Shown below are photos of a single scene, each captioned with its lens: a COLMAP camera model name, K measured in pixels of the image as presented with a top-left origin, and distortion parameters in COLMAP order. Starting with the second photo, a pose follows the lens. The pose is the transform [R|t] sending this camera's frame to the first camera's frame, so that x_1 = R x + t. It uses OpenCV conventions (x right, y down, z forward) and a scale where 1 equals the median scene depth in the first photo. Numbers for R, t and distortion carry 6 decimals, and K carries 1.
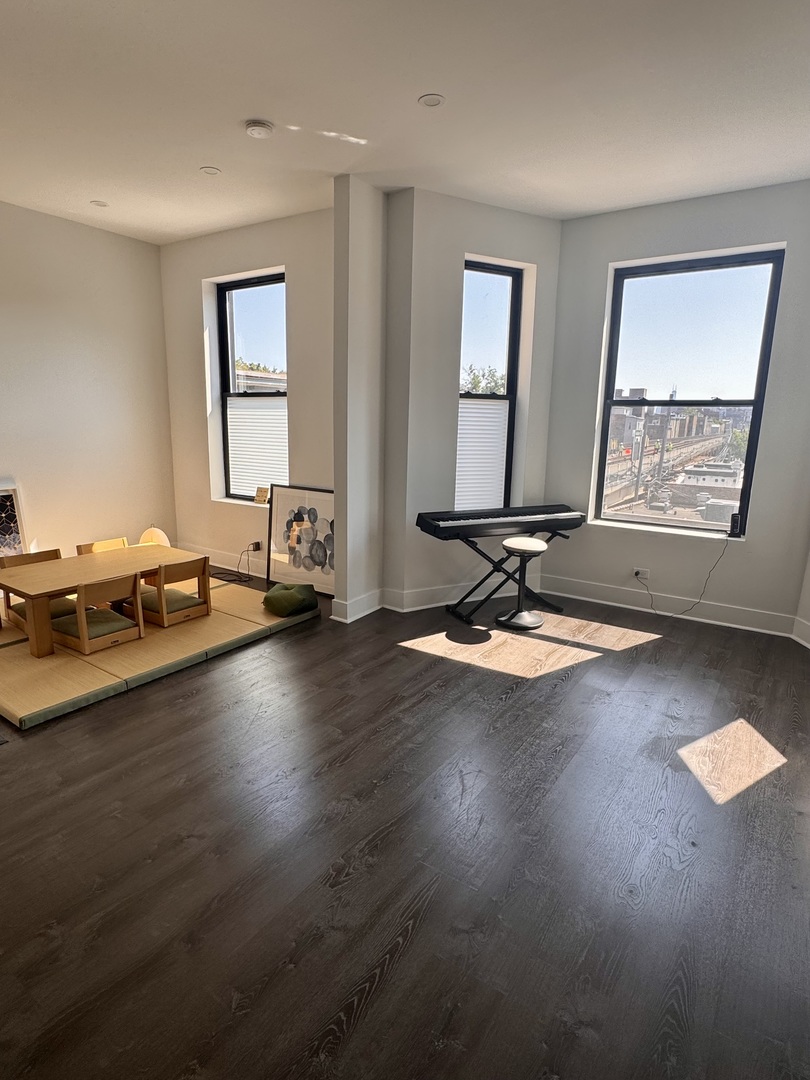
lens RADIAL K [[582.6, 0, 404.9], [0, 582.6, 537.0], [0, 0, 1]] dist [0.007506, 0.000166]
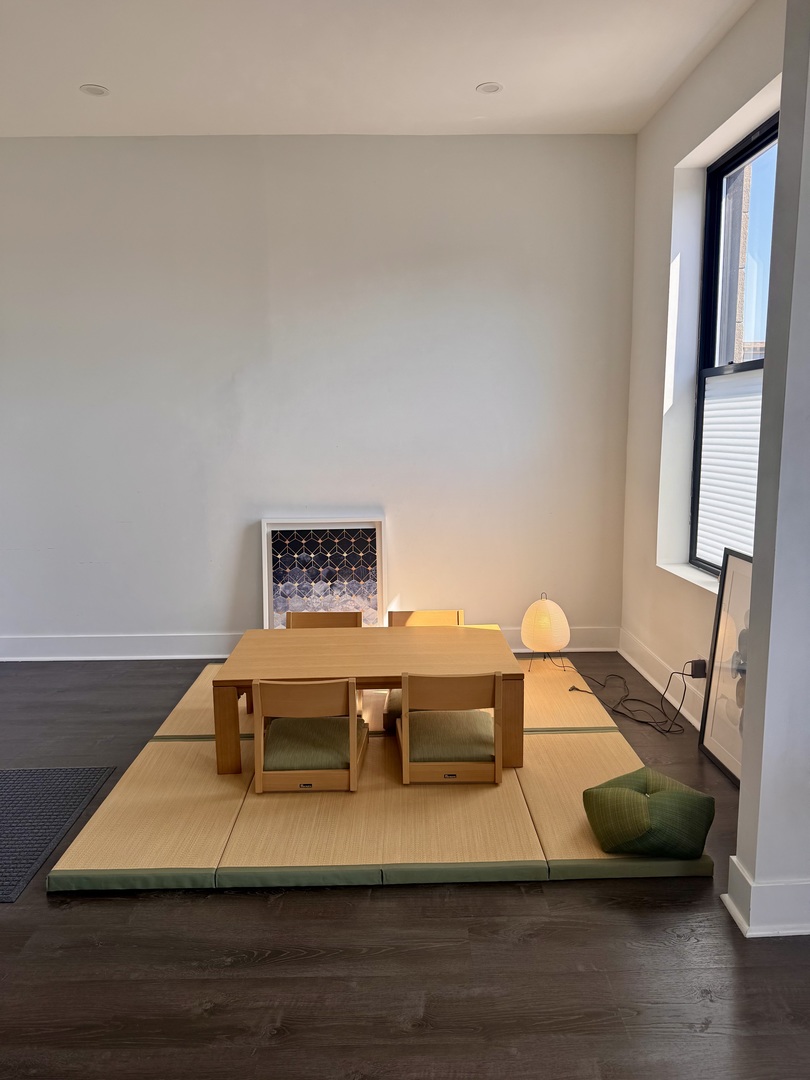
lens RADIAL K [[760.6, 0, 401.5], [0, 760.6, 539.8], [0, 0, 1]] dist [0.035742, -0.003182]
pose [[0.571776, 0.094106, -0.814995, 0.143682], [-0.140613, 0.989941, 0.015656, -0.077517], [0.808270, 0.105647, 0.579257, 0.459442]]
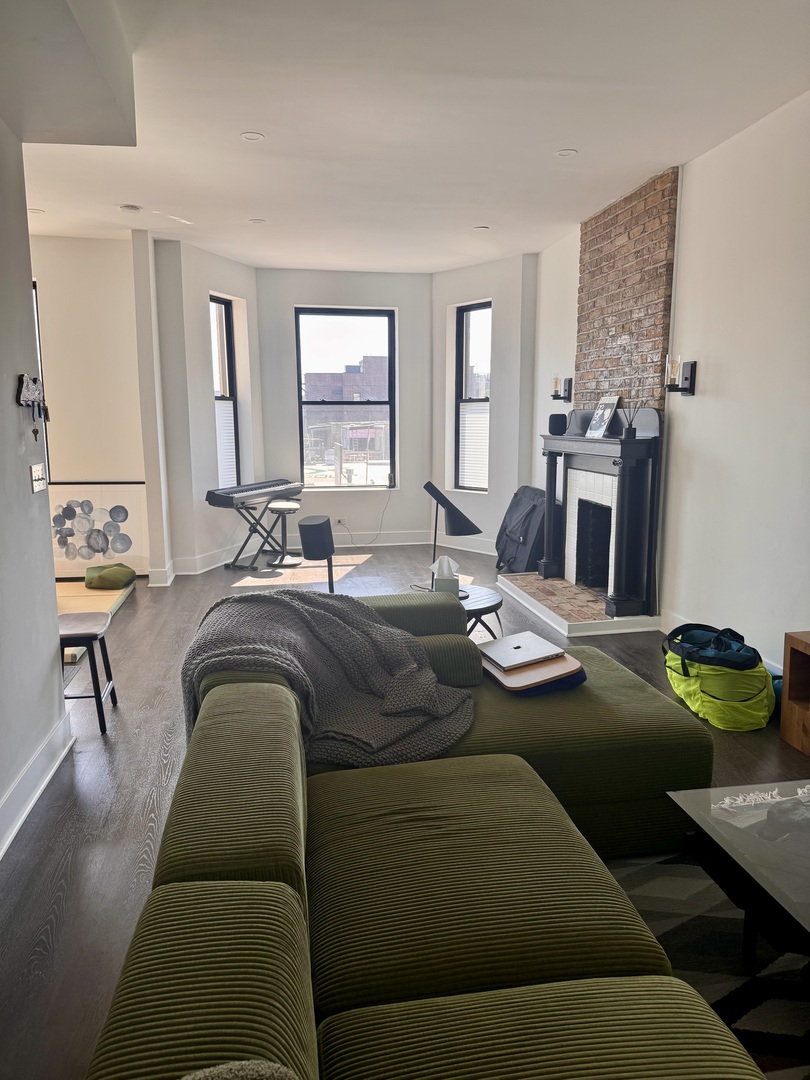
lens RADIAL K [[760.6, 0, 404.1], [0, 760.6, 540.6], [0, 0, 1]] dist [0.035742, -0.003182]
pose [[0.720743, -0.131724, 0.680572, -0.757980], [0.152314, 0.987880, 0.029899, 0.076463], [-0.676262, 0.082111, 0.732071, -0.462884]]
